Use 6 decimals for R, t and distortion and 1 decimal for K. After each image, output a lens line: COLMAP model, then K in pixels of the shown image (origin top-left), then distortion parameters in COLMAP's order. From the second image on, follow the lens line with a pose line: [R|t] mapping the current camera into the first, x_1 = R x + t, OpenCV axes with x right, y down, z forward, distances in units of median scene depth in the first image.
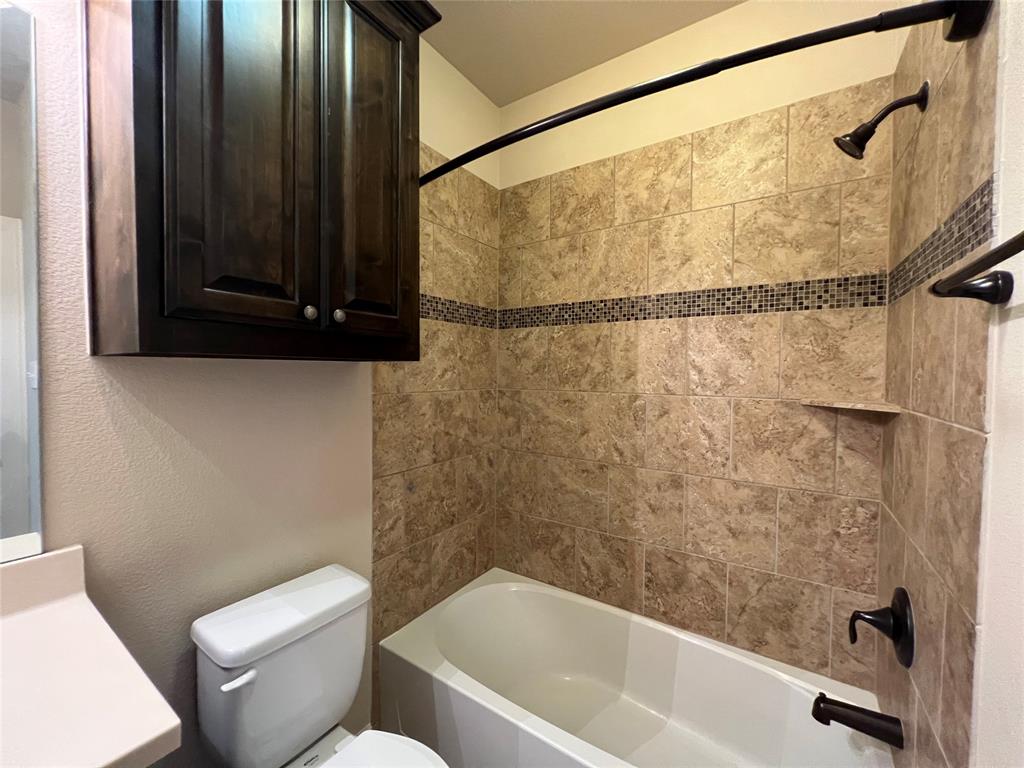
lens RADIAL K [[407.5, 0, 511.5], [0, 407.5, 384.8], [0, 0, 1]] dist [-0.000252, 0.000469]
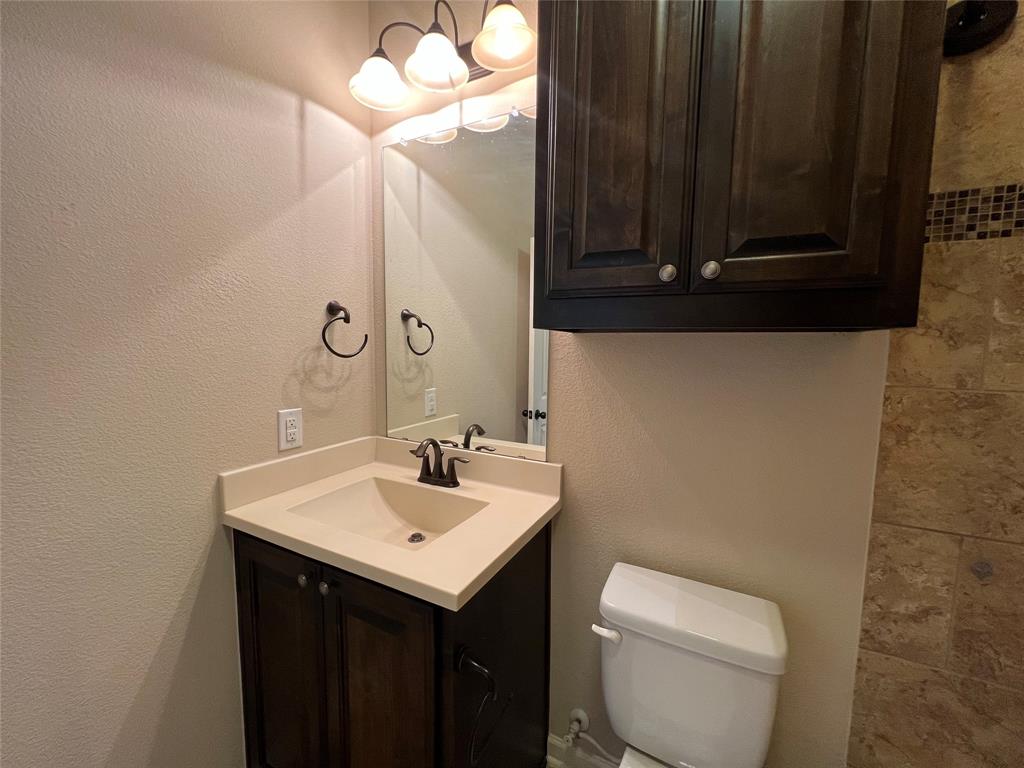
lens RADIAL K [[410.6, 0, 511.8], [0, 410.6, 383.0], [0, 0, 1]] dist [-0.002267, 0.000888]
pose [[0.127805, 0.088399, -0.987852, 0.191828], [-0.045951, 0.995478, 0.083137, -0.005595], [0.990734, 0.034768, 0.131289, 0.357758]]
